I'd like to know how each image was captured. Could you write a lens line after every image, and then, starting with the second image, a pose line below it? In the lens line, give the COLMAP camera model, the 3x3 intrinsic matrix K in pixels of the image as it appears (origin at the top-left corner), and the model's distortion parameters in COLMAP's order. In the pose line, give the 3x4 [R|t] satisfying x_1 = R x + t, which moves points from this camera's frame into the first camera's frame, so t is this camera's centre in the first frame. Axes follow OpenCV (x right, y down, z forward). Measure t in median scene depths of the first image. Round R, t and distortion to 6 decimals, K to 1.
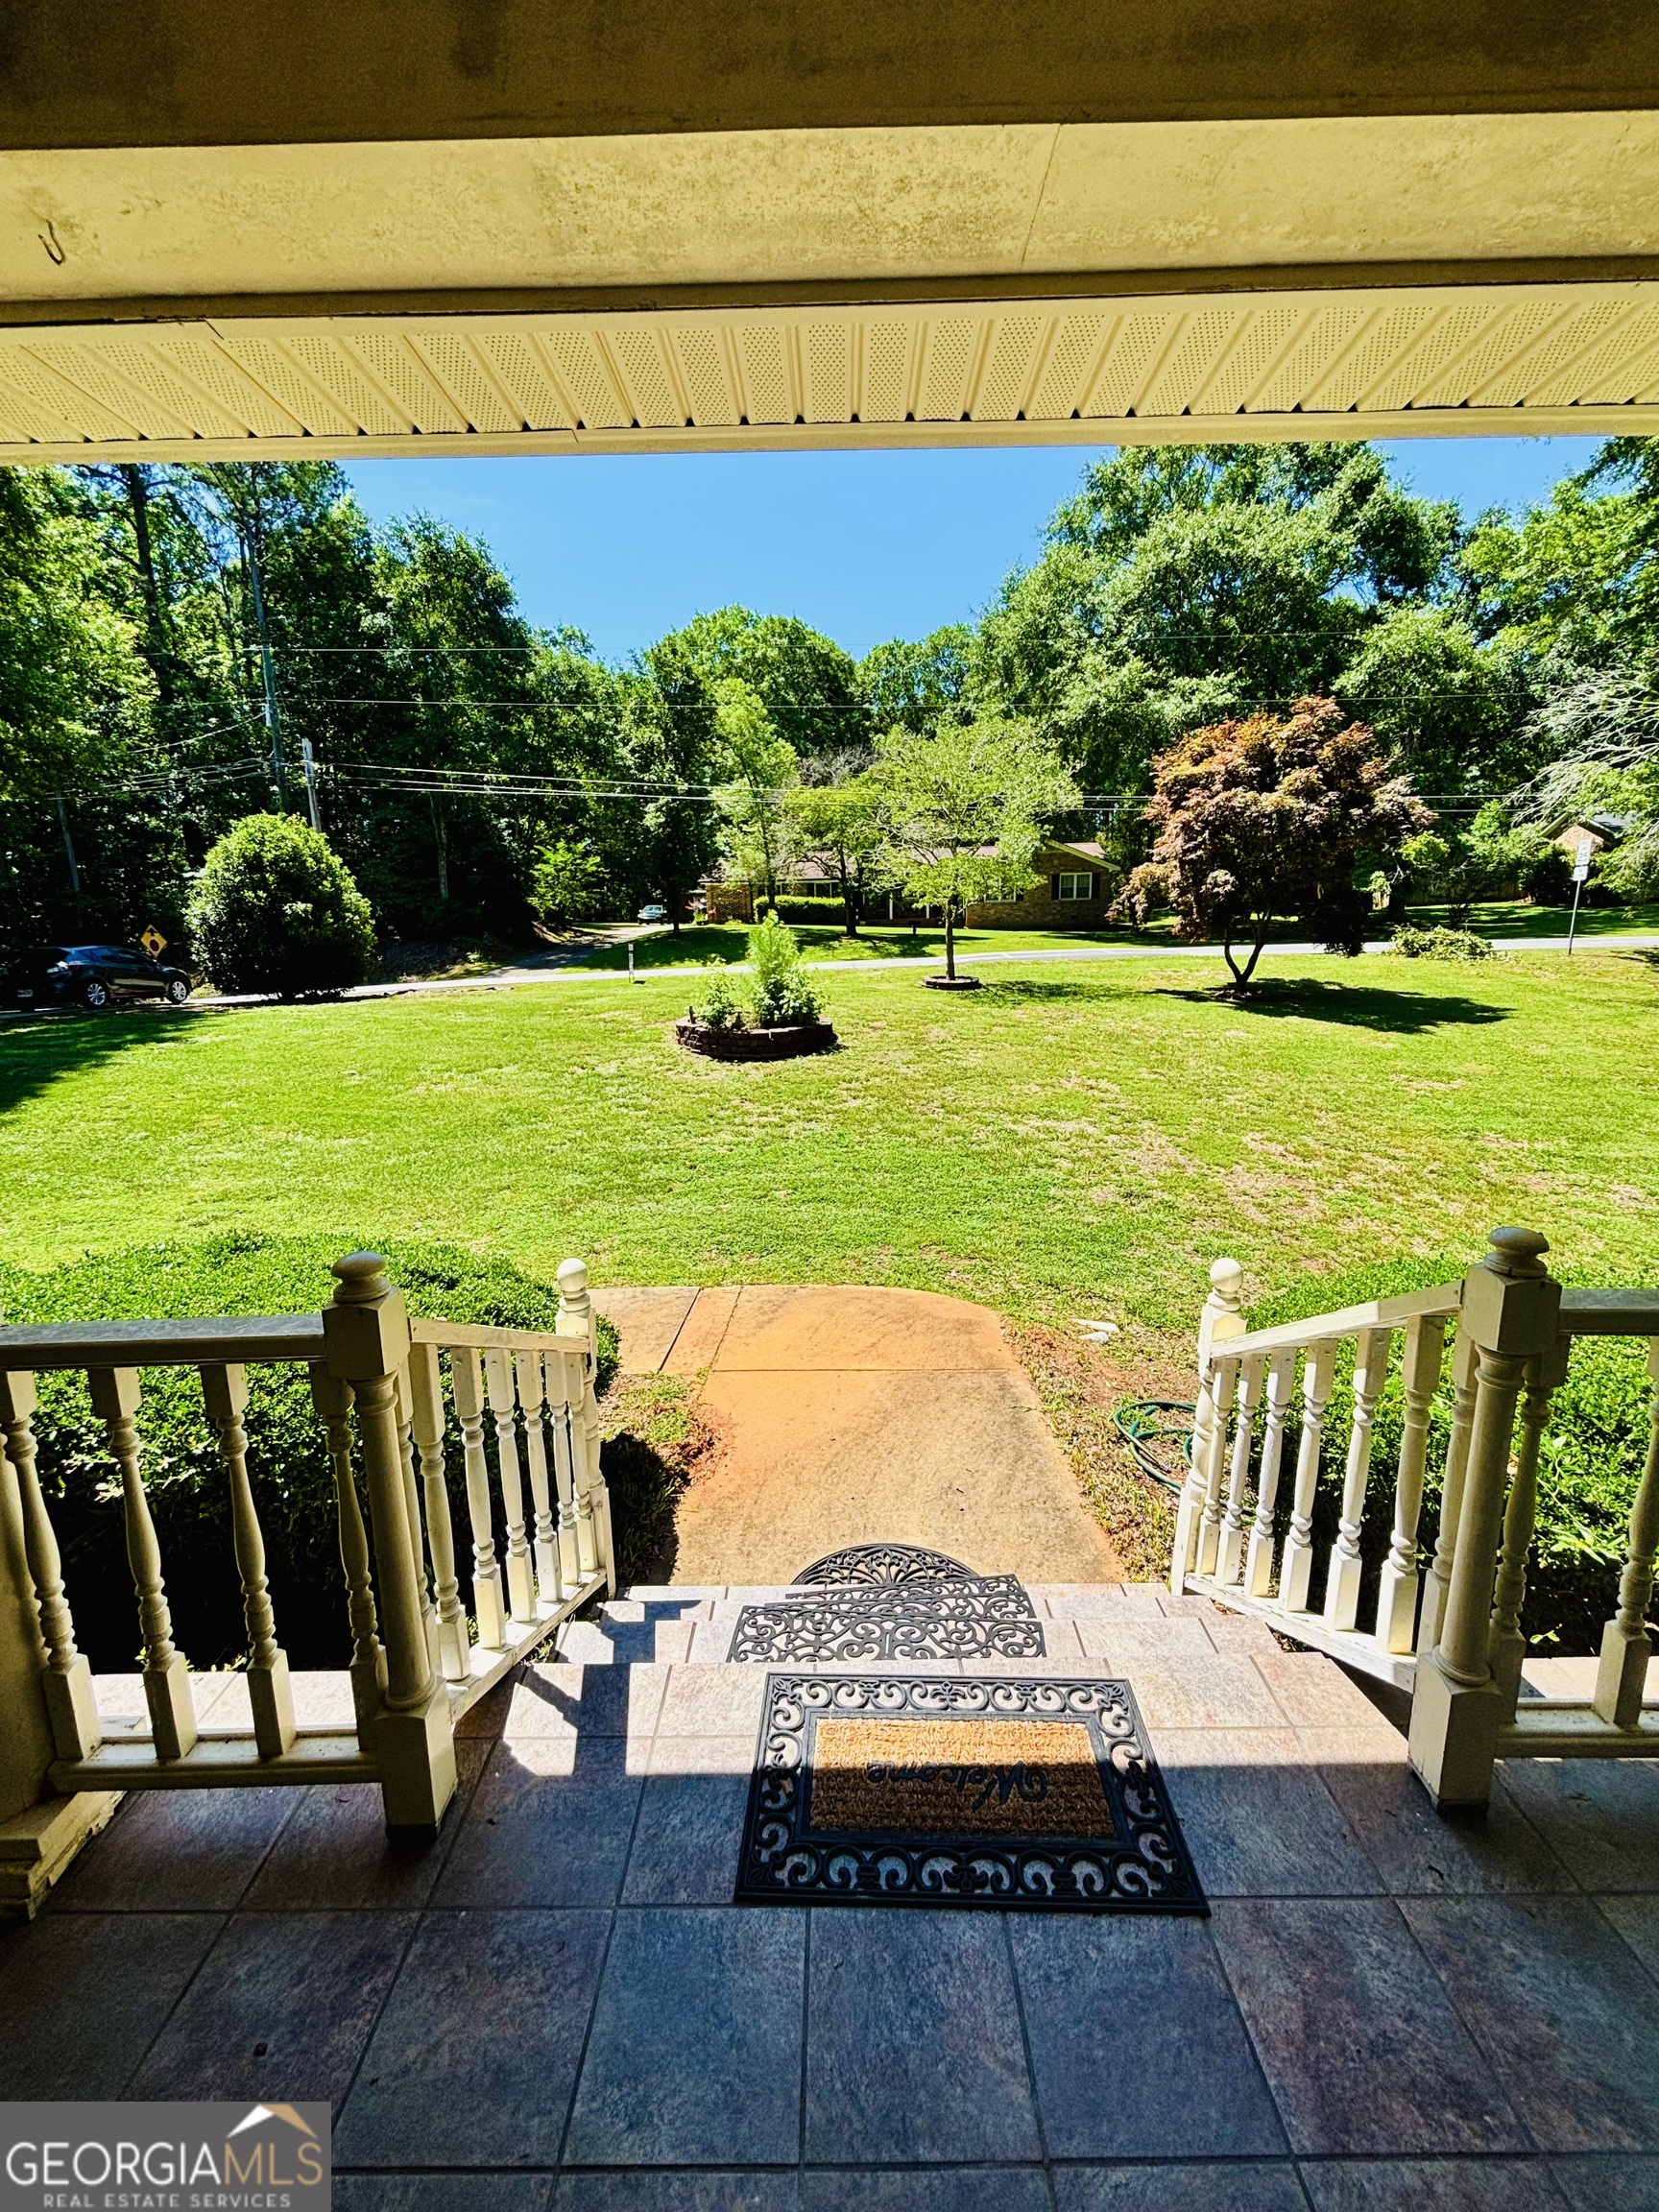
lens RADIAL K [[893.0, 0, 831.7], [0, 893.0, 1111.1], [0, 0, 1]] dist [-0.000566, 0.000699]
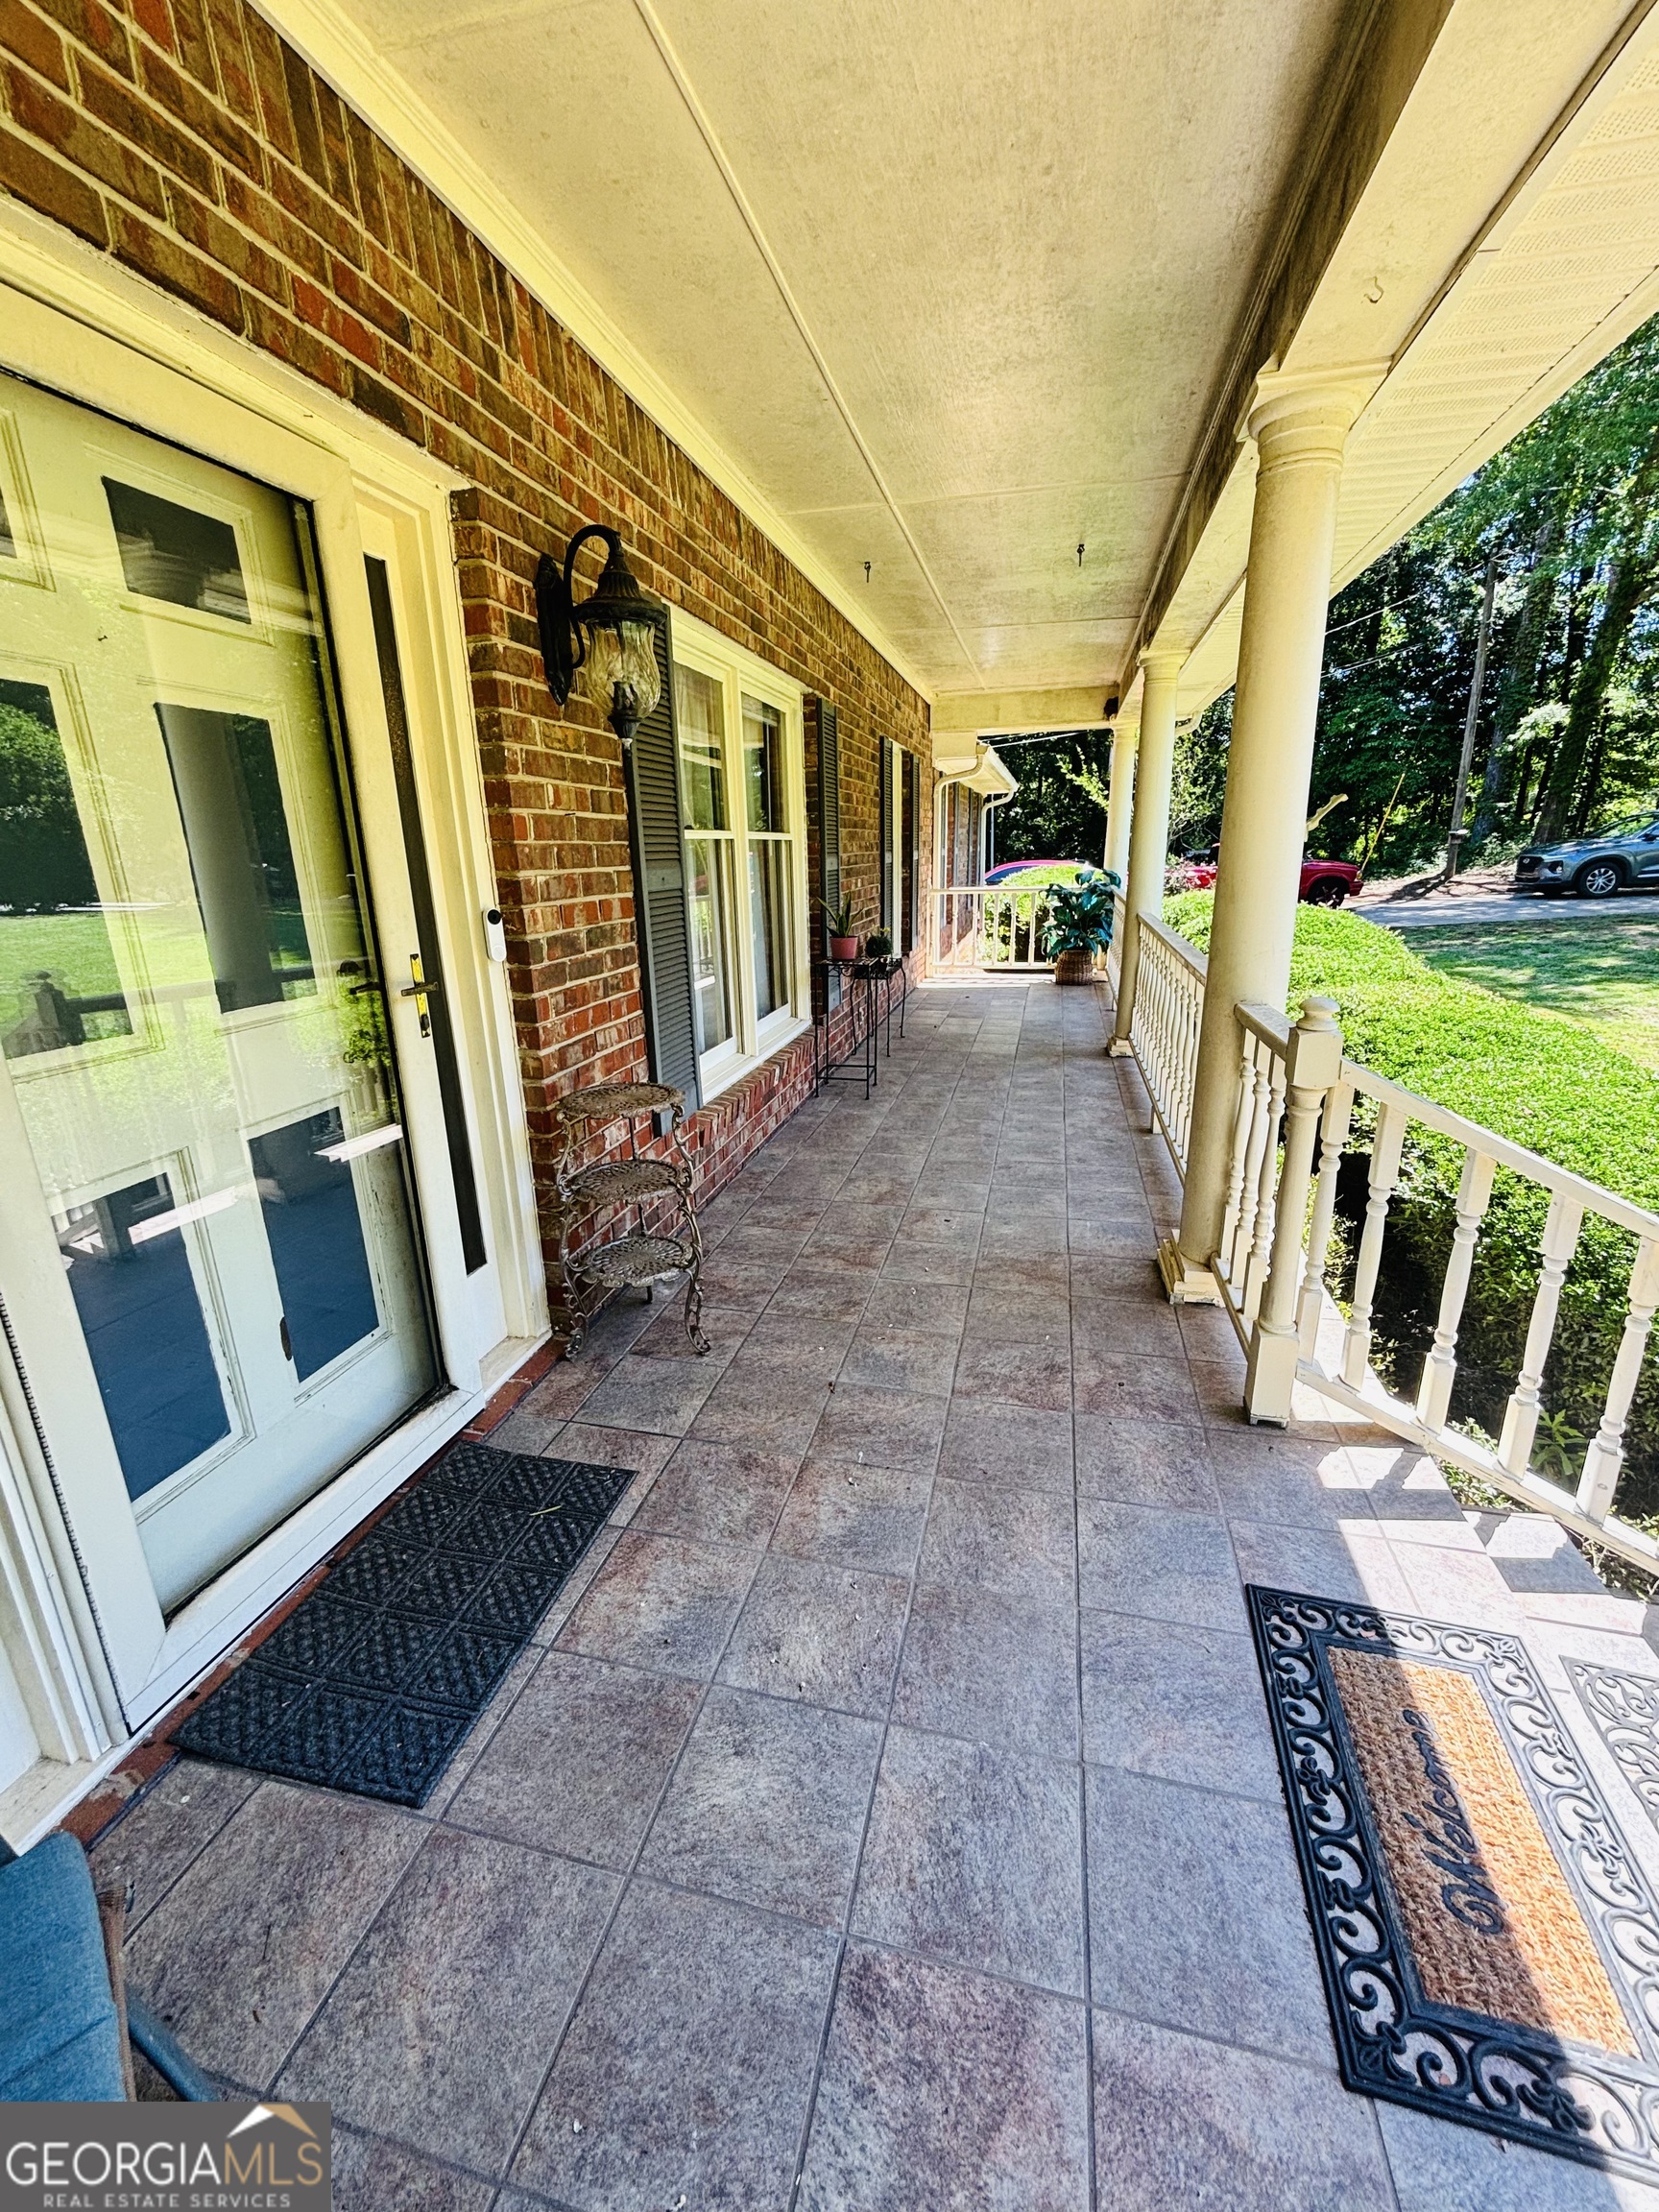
lens RADIAL K [[893.0, 0, 824.5], [0, 893.0, 1104.0], [0, 0, 1]] dist [-0.000566, 0.000699]
pose [[-0.246688, 0.293419, -0.923607, 0.948285], [-0.159816, 0.927695, 0.337403, -0.033860], [0.955826, 0.230840, -0.181959, 0.523839]]
